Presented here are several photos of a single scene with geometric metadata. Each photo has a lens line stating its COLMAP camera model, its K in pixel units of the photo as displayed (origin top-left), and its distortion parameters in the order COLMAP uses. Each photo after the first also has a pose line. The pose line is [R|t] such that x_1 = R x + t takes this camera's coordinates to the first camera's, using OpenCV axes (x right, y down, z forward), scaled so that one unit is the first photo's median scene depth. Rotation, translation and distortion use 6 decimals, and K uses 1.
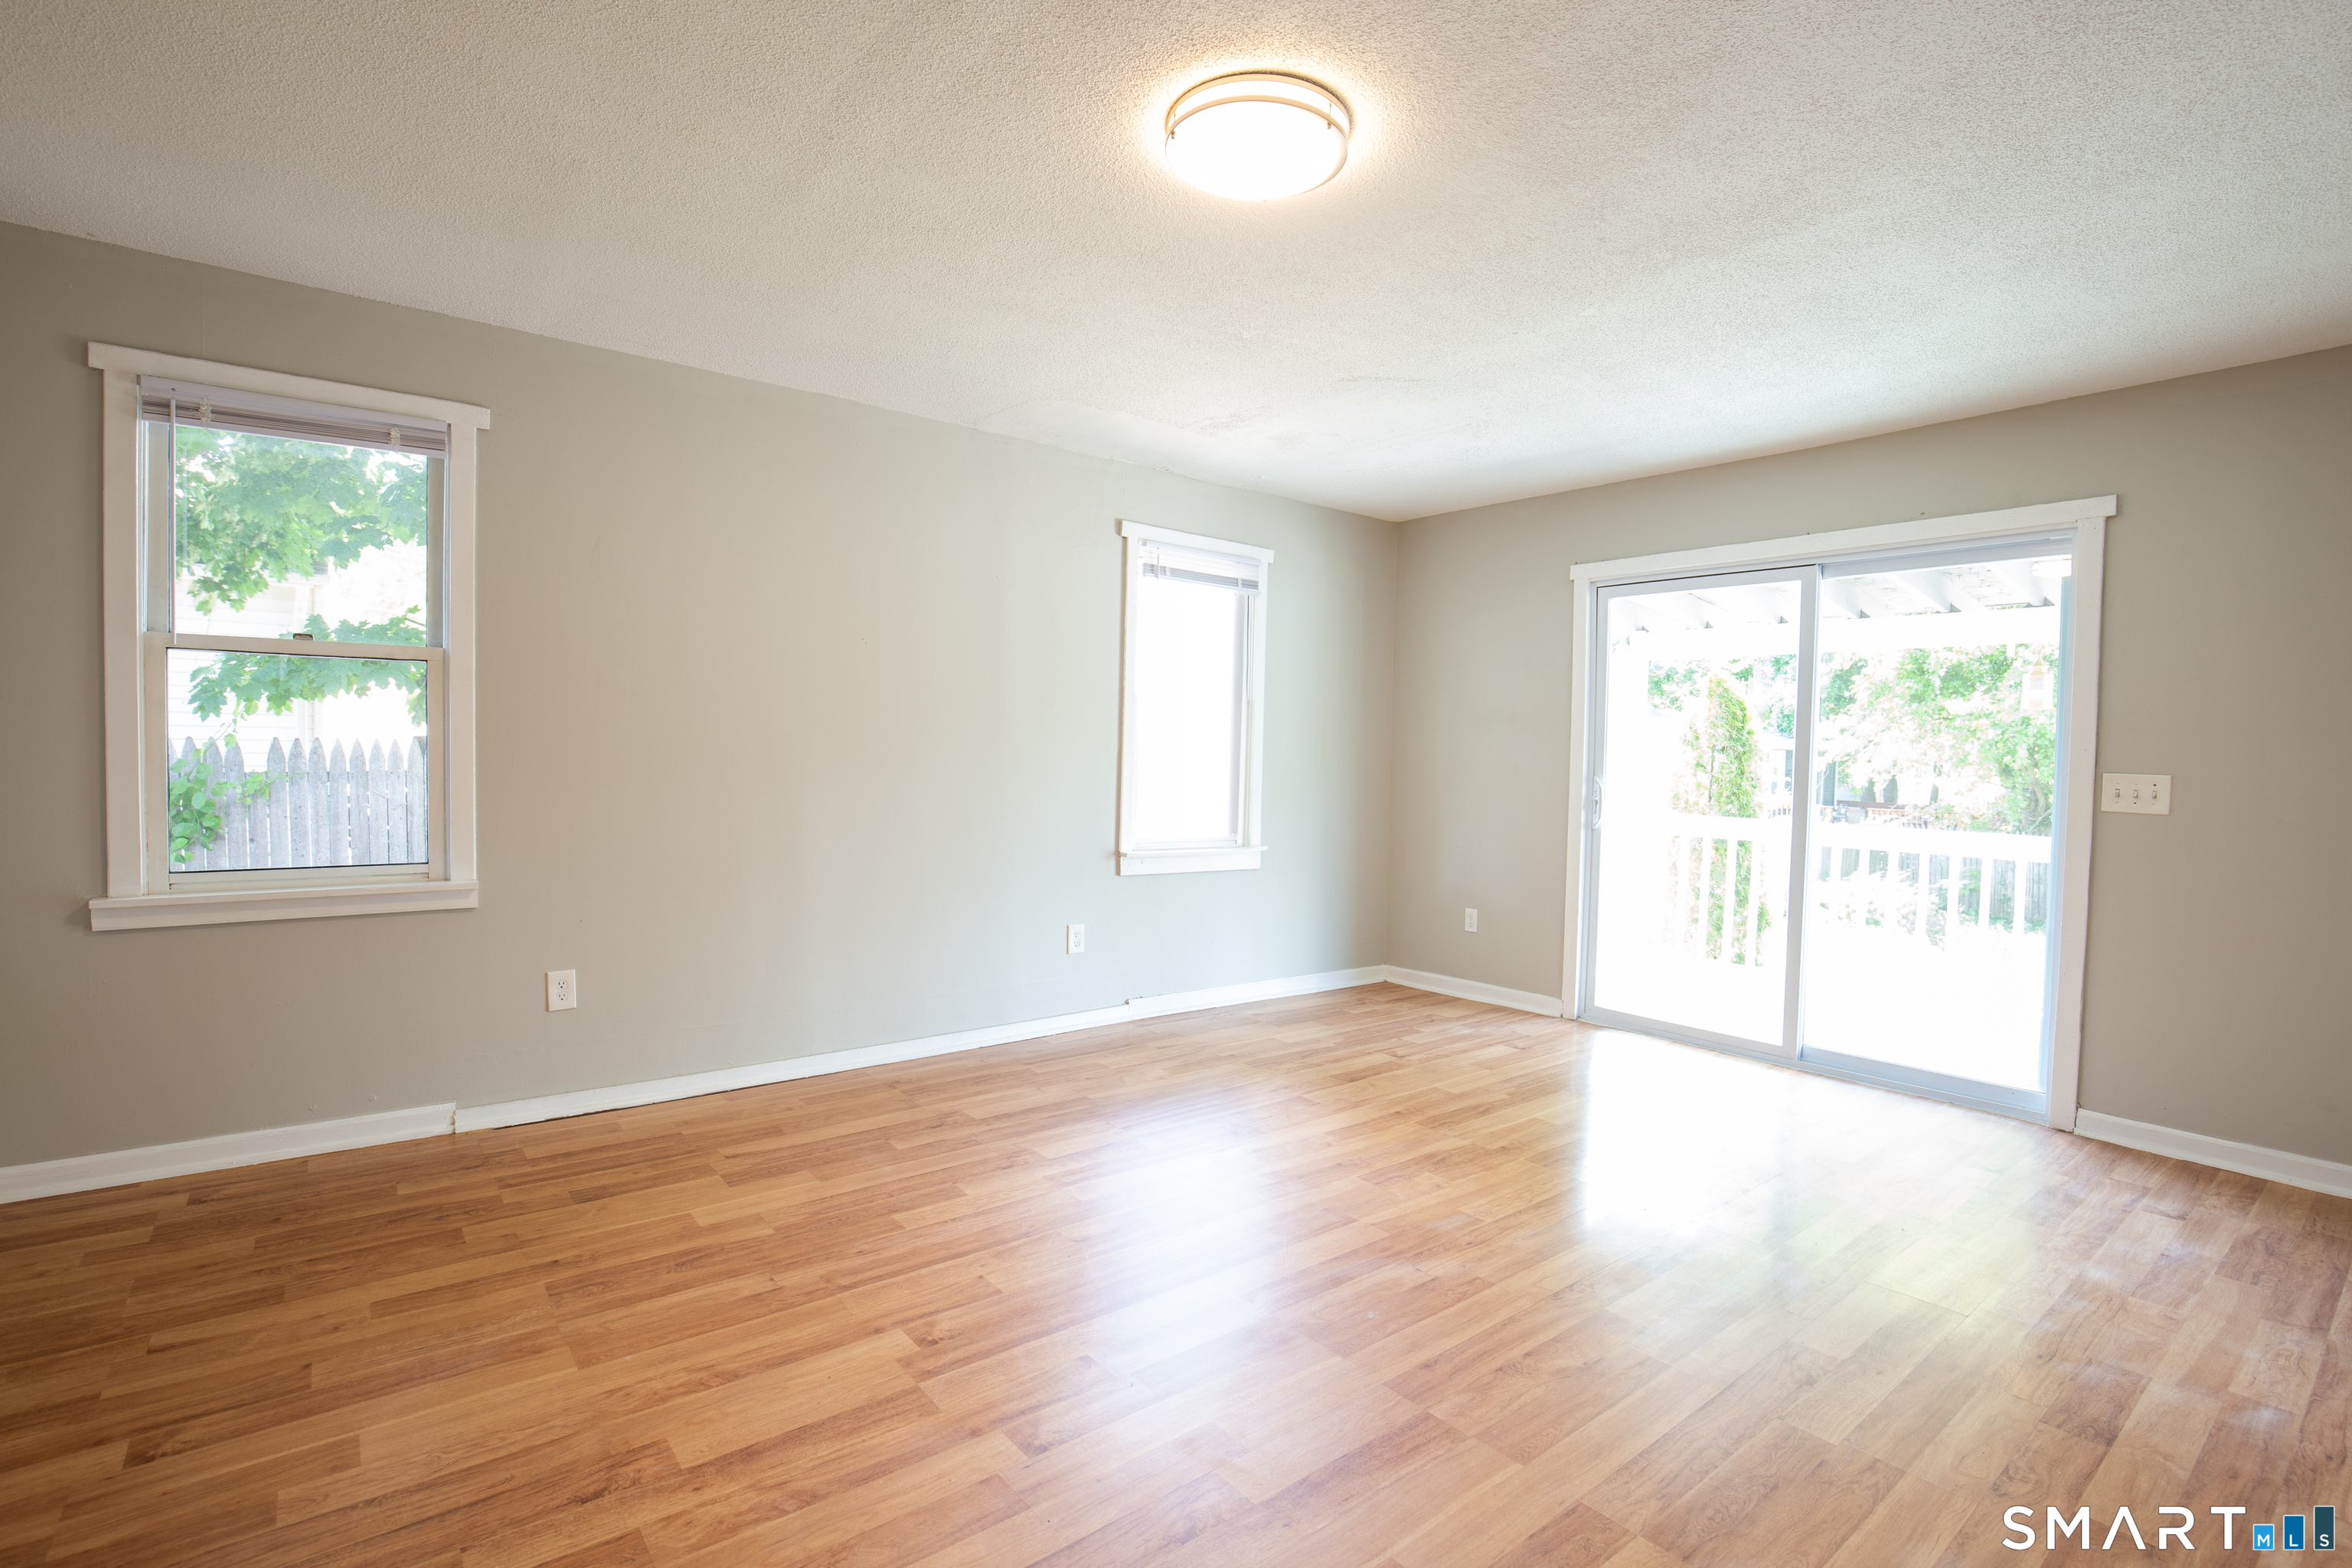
lens RADIAL K [[1081.8, 0, 1167.4], [0, 1081.8, 783.4], [0, 0, 1]] dist [-0.032441, 0.004600]
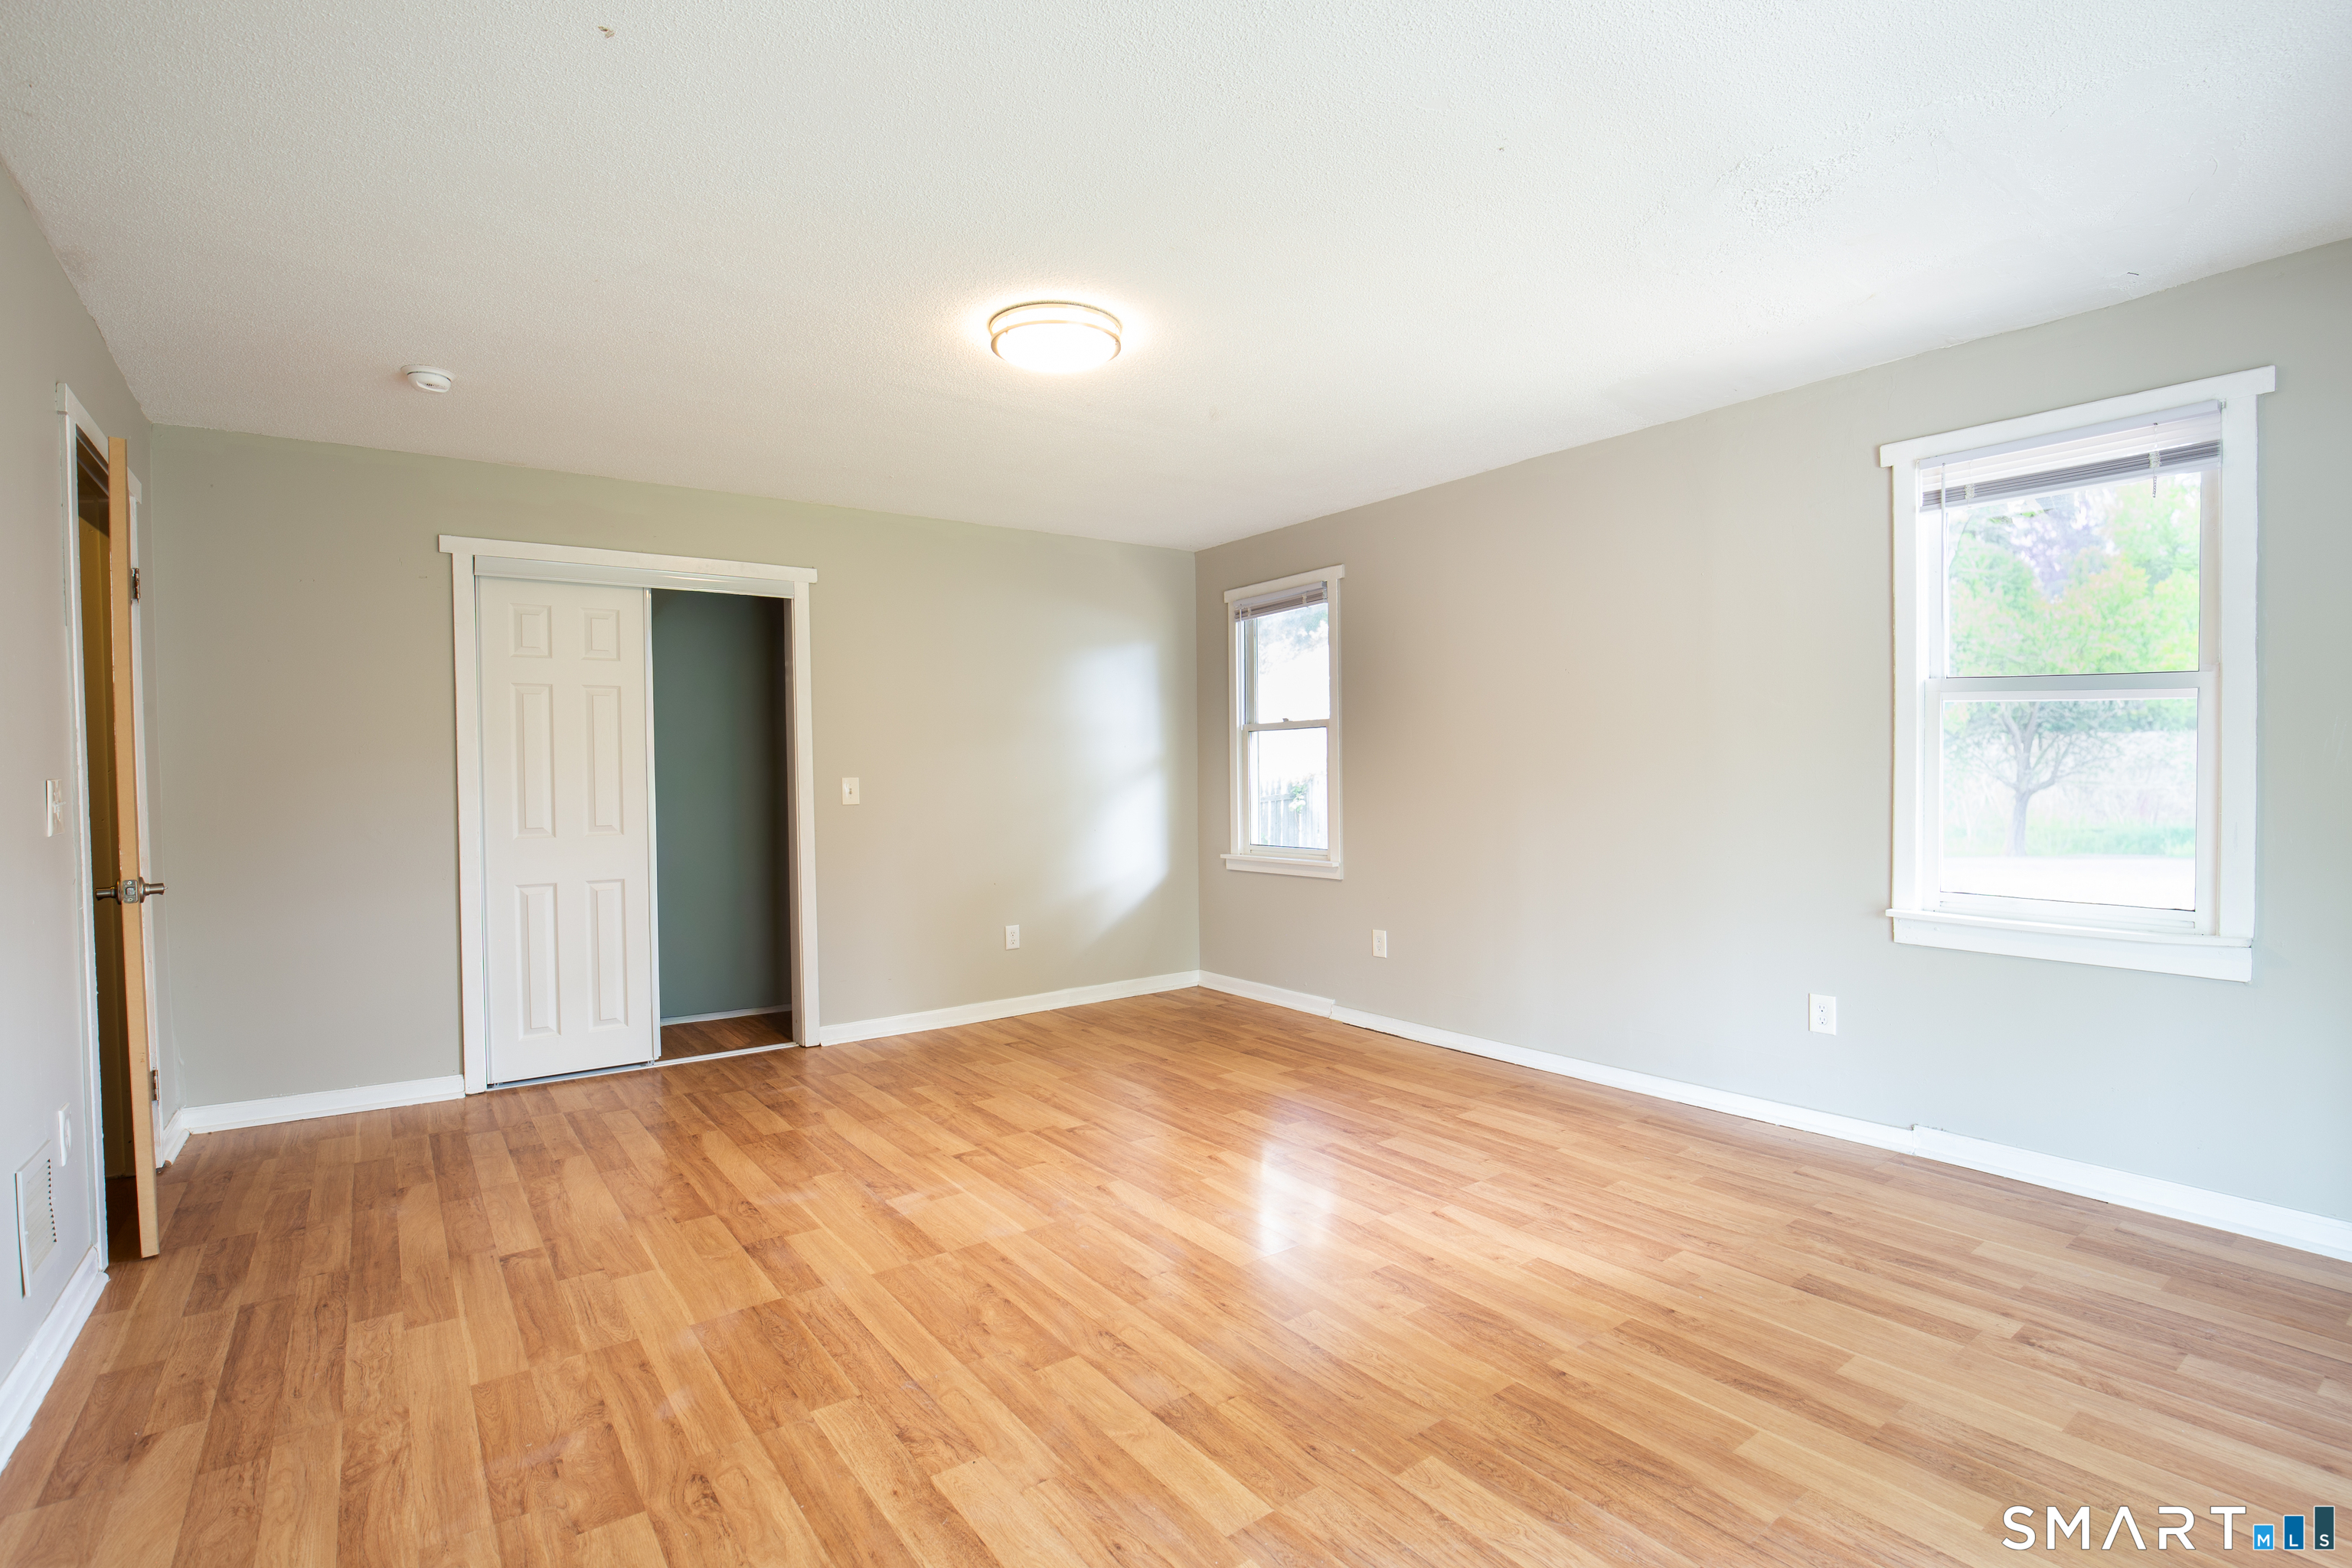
lens RADIAL K [[1081.8, 0, 1160.6], [0, 1081.8, 786.7], [0, 0, 1]] dist [-0.032441, 0.004600]
pose [[-0.026105, -0.010380, -0.999605, 0.962935], [-0.019707, 0.999757, -0.009867, -0.000433], [0.999465, 0.019441, -0.026303, 0.773085]]
